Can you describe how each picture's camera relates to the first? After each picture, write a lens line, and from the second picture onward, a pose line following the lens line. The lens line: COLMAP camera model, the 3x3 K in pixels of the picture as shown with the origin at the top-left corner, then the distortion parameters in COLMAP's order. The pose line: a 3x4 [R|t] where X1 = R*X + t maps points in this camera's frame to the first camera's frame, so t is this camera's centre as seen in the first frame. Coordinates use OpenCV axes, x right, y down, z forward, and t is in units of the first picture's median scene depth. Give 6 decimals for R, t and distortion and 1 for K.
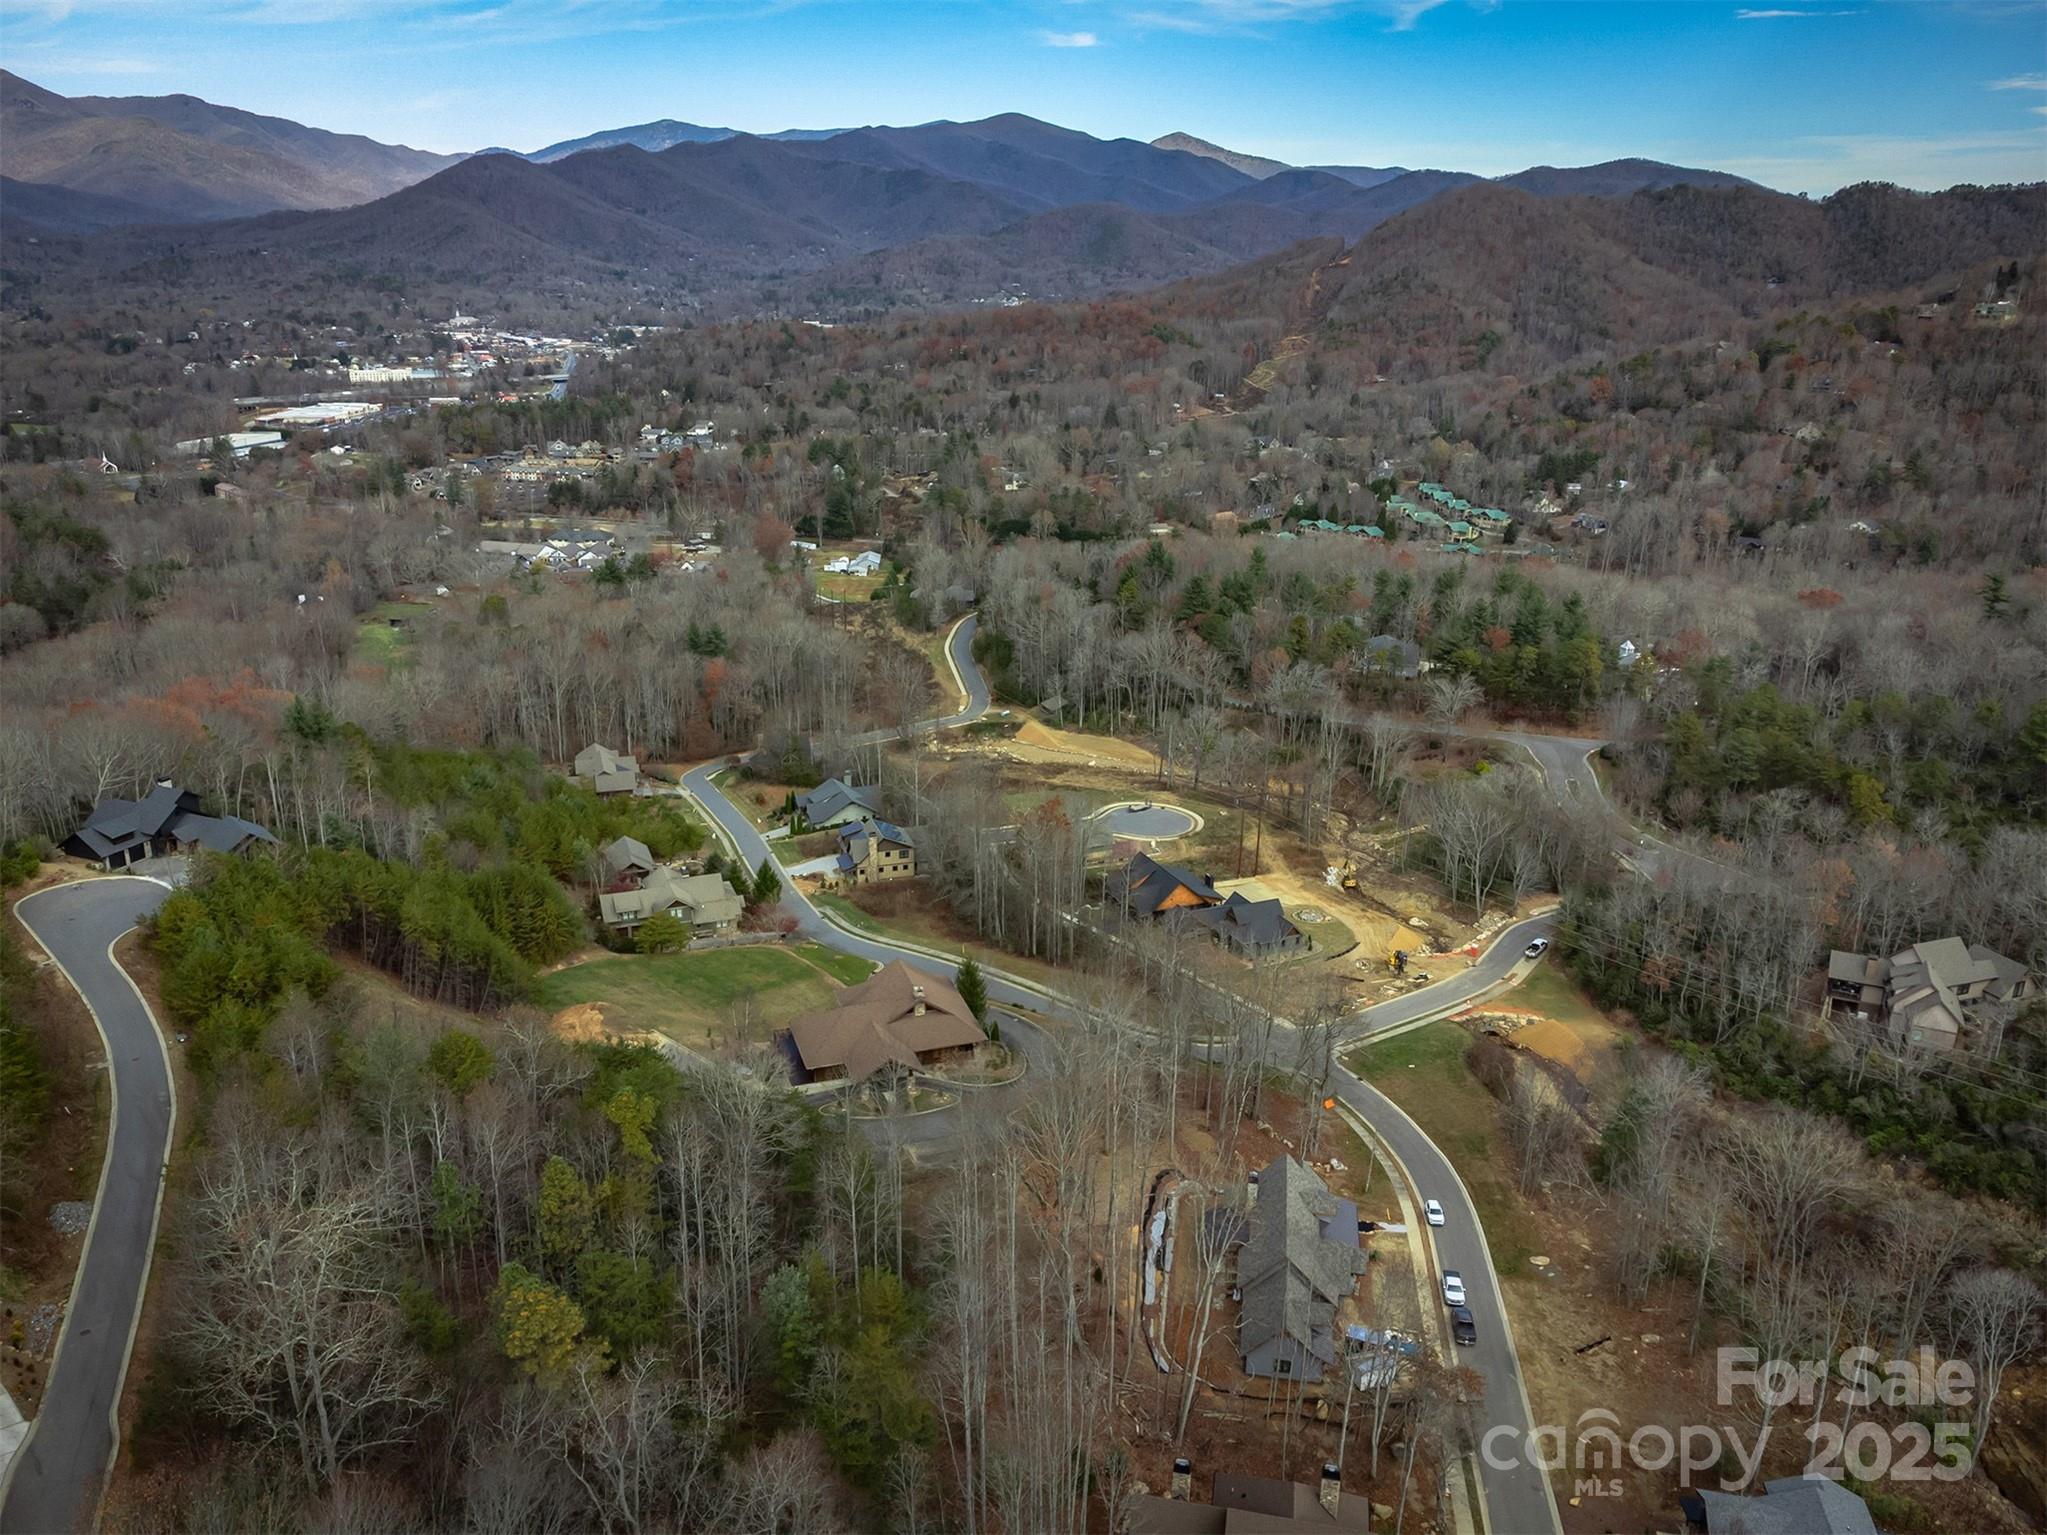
lens RADIAL K [[1526.2, 0, 1019.2], [0, 1526.2, 768.6], [0, 0, 1]] dist [0.023691, 0.000189]
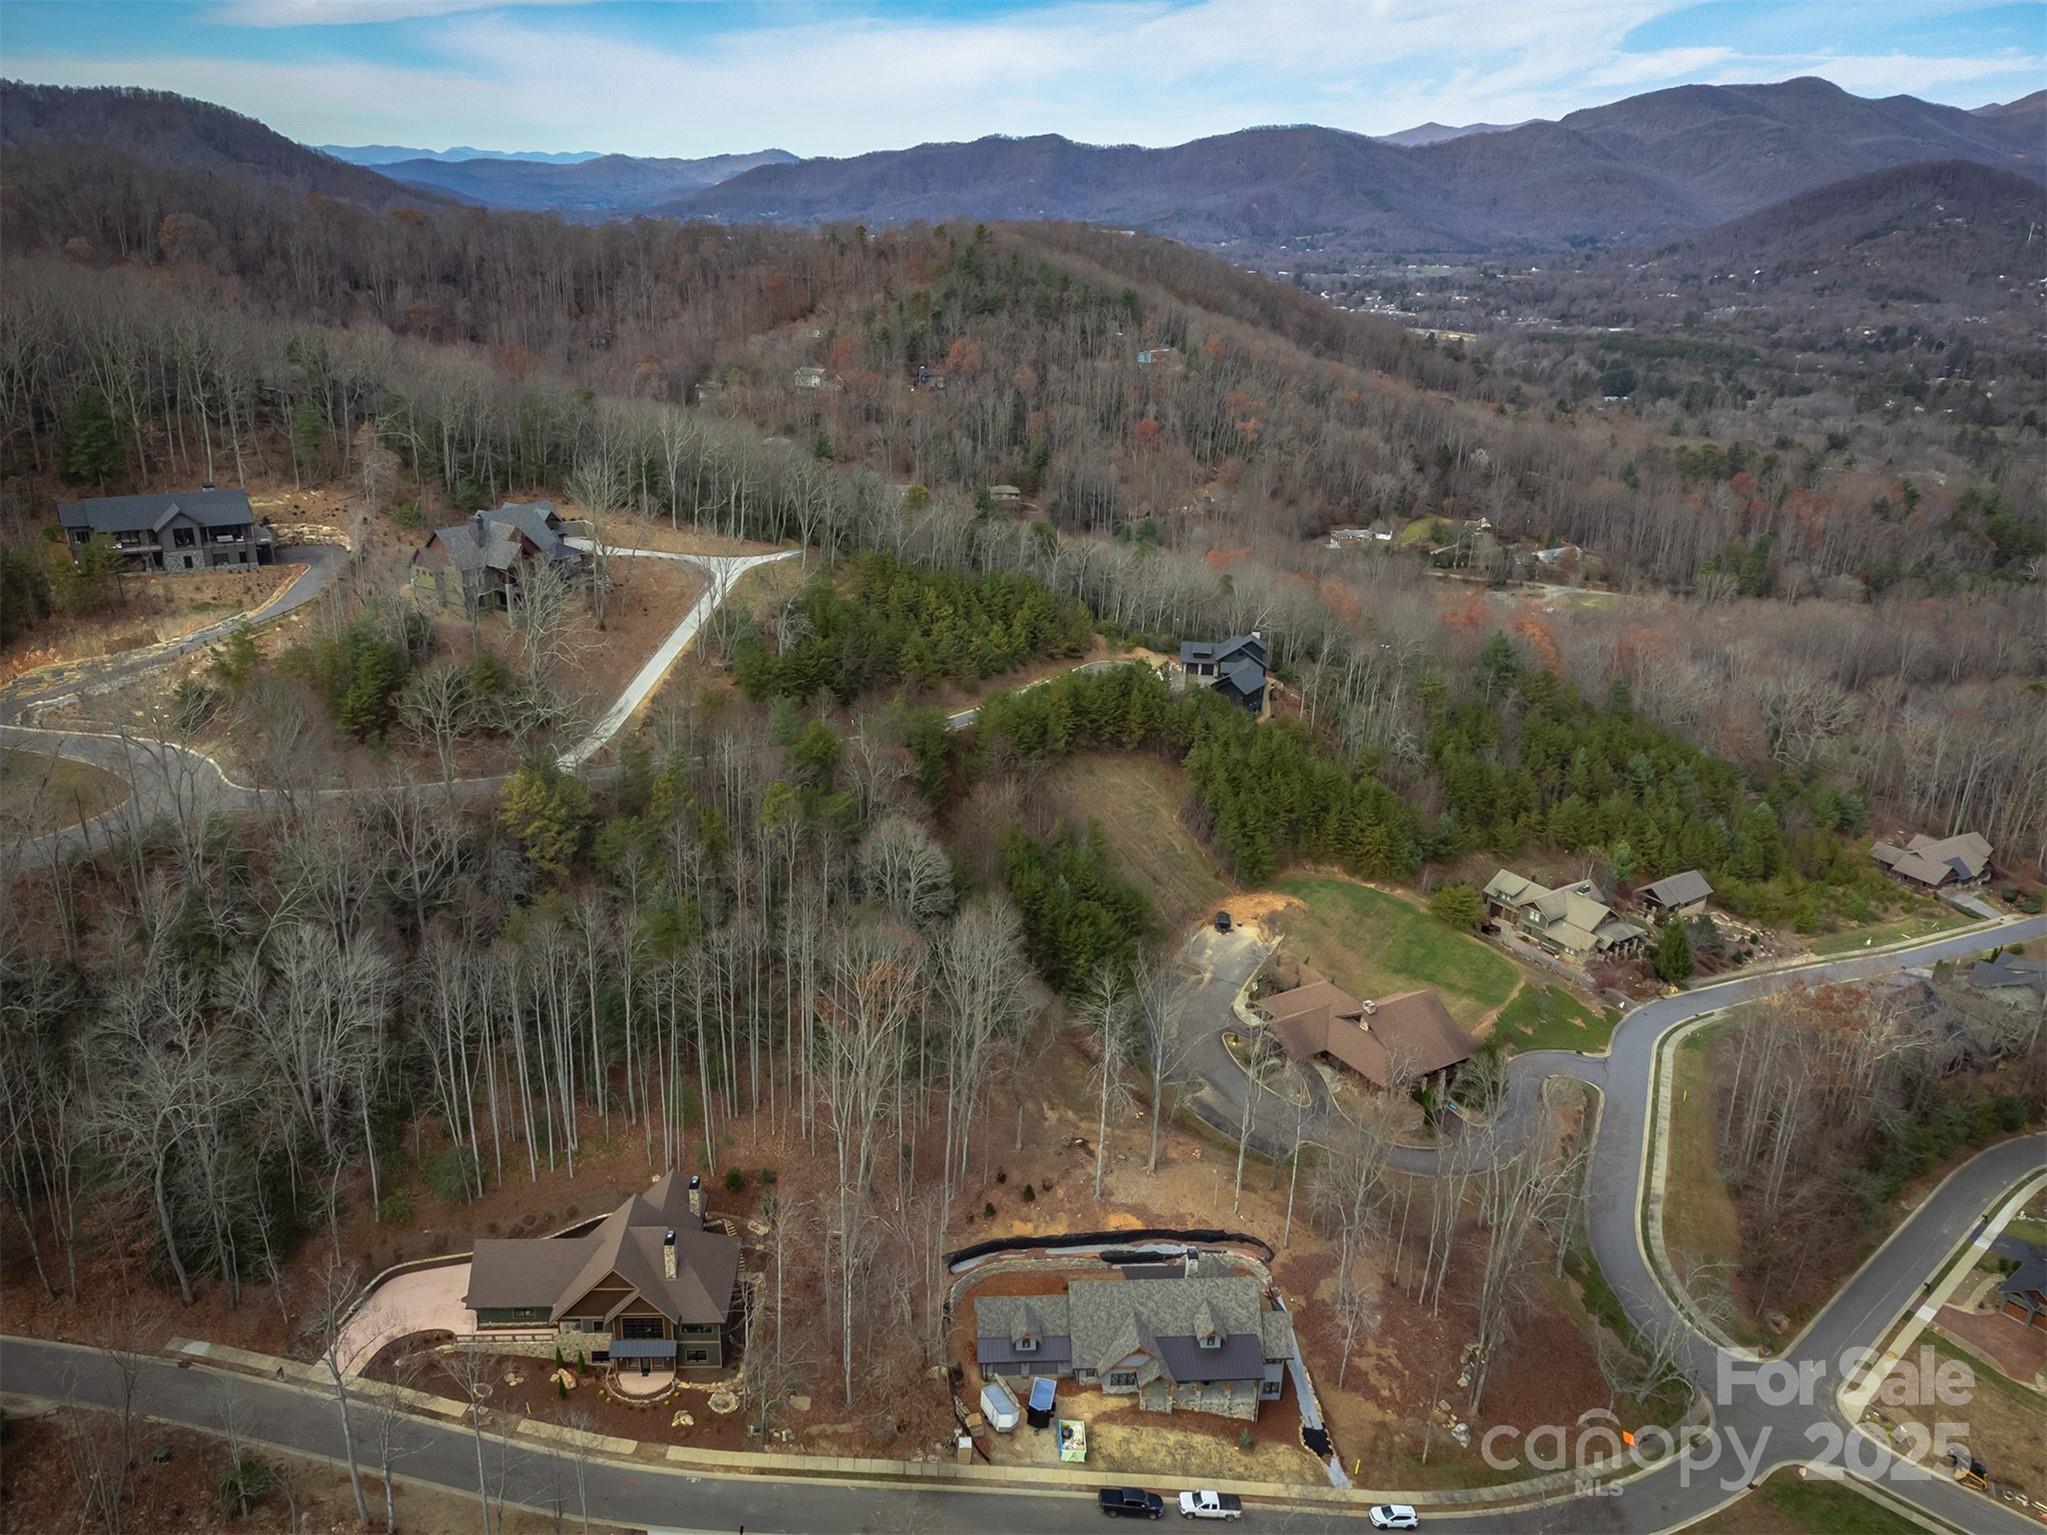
lens RADIAL K [[1526.2, 0, 1025.5], [0, 1526.2, 757.7], [0, 0, 1]] dist [0.023691, 0.000189]
pose [[0.240528, 0.330860, -0.912512, 0.236779], [-0.340035, 0.909259, 0.240051, -0.051918], [0.909133, 0.252547, 0.331206, 0.142629]]
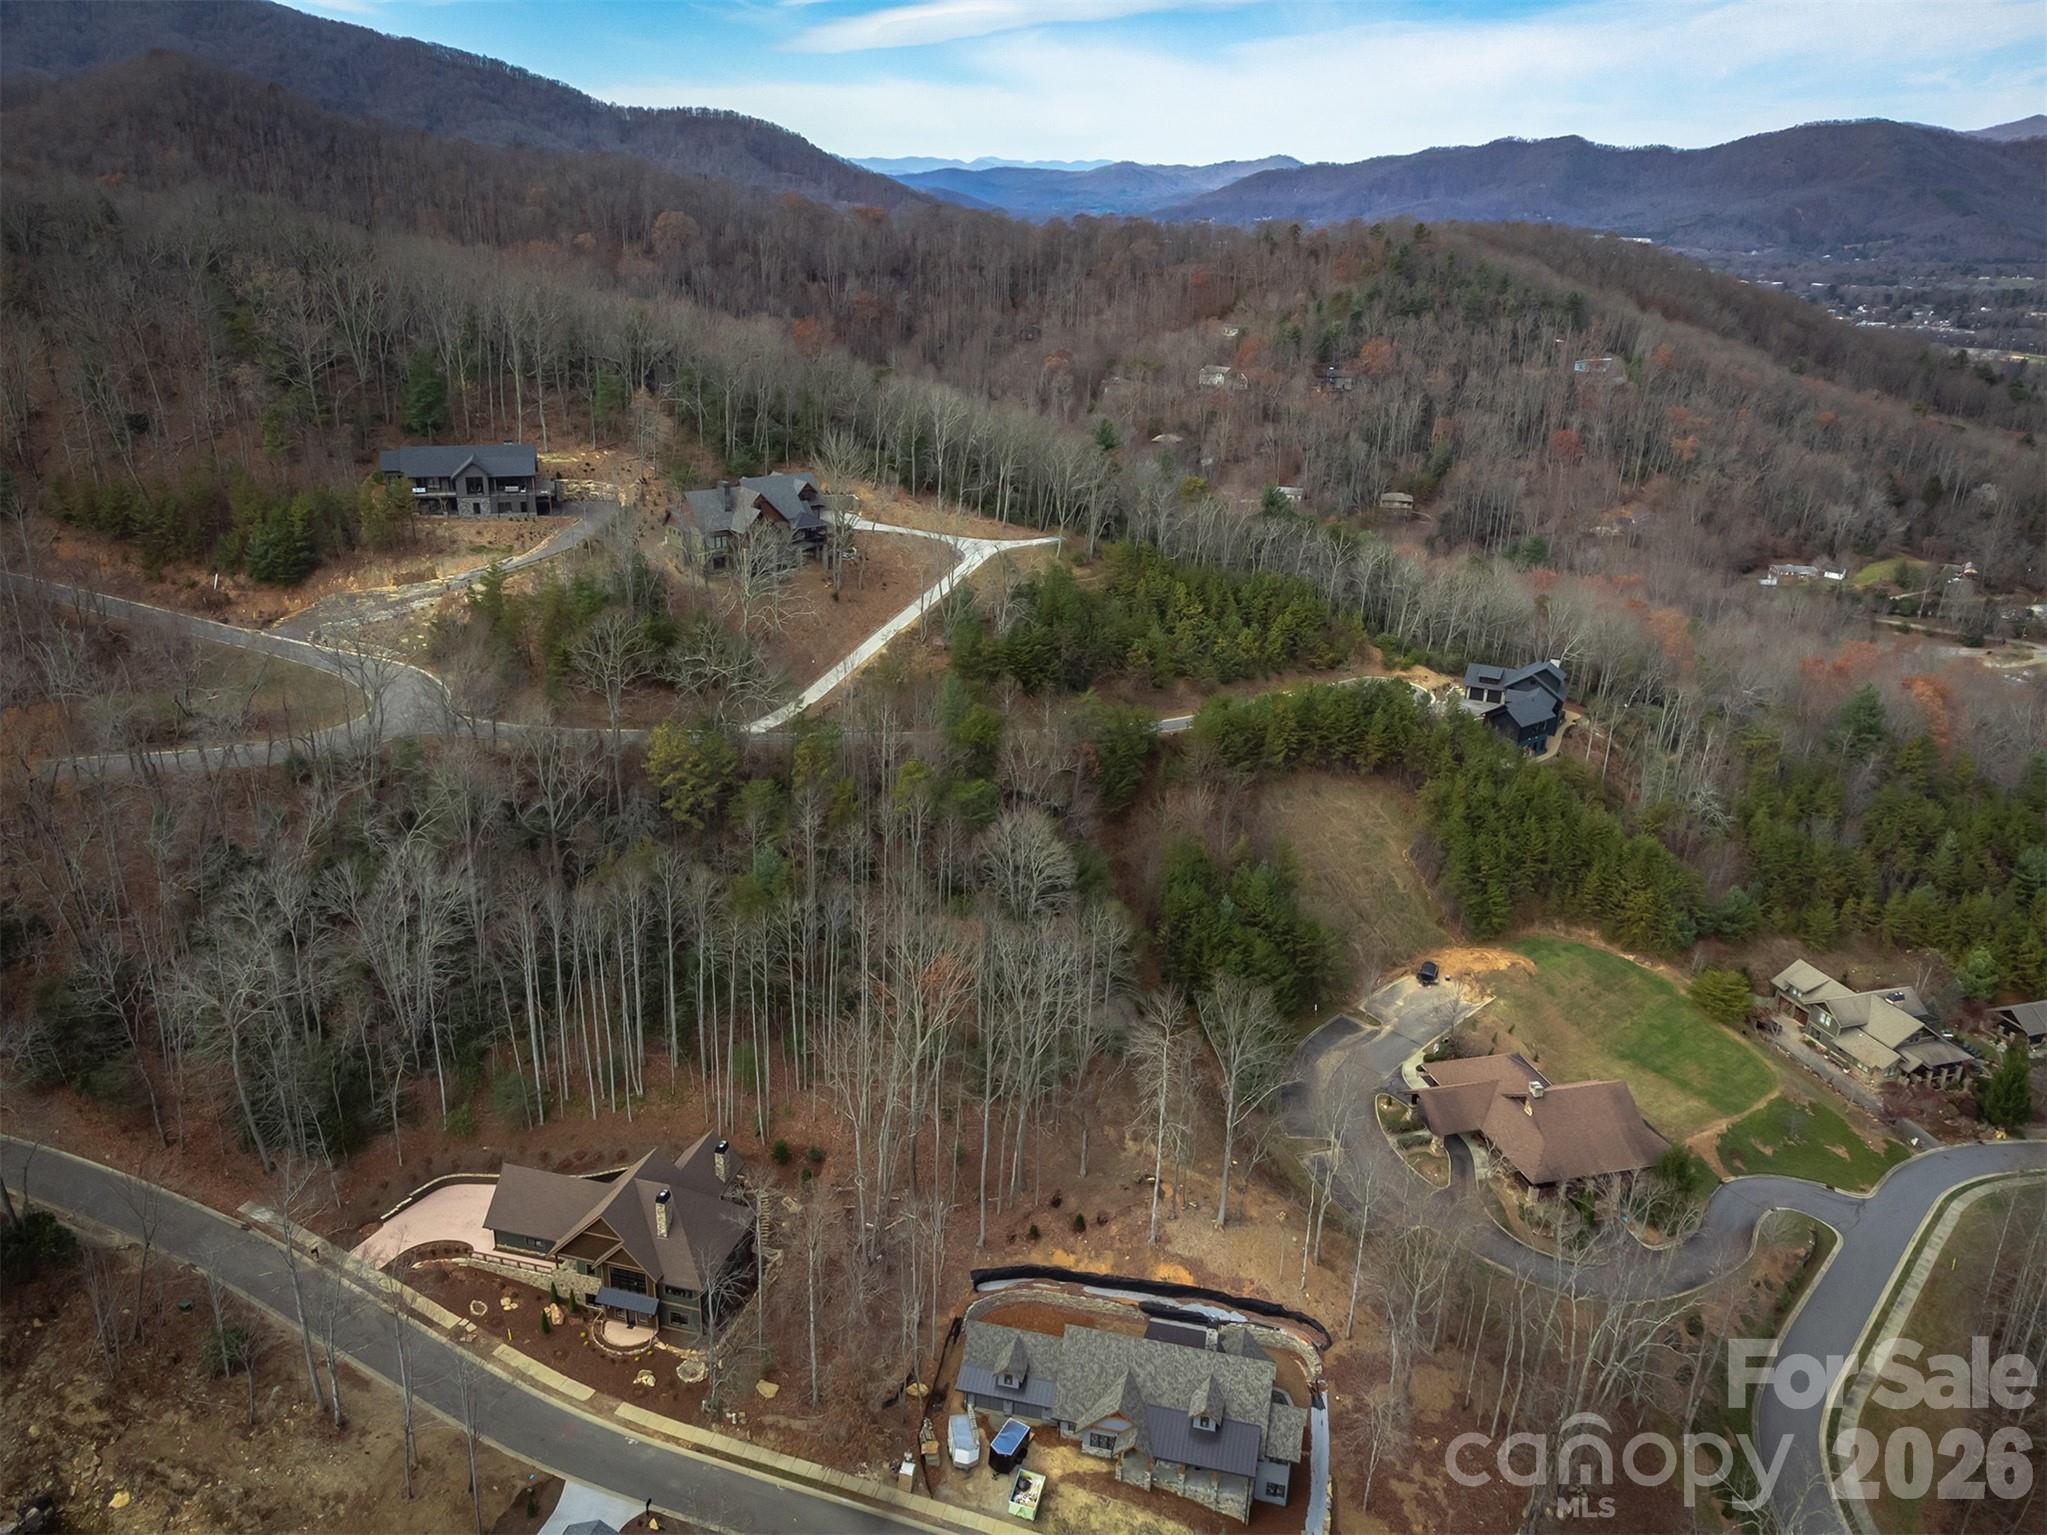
lens RADIAL K [[1526.2, 0, 1026.6], [0, 1526.2, 762.0], [0, 0, 1]] dist [0.023691, 0.000189]
pose [[-0.063039, 0.339044, -0.938656, 0.227566], [-0.352070, 0.872505, 0.338795, -0.066420], [0.933848, 0.351830, 0.064365, 0.201462]]
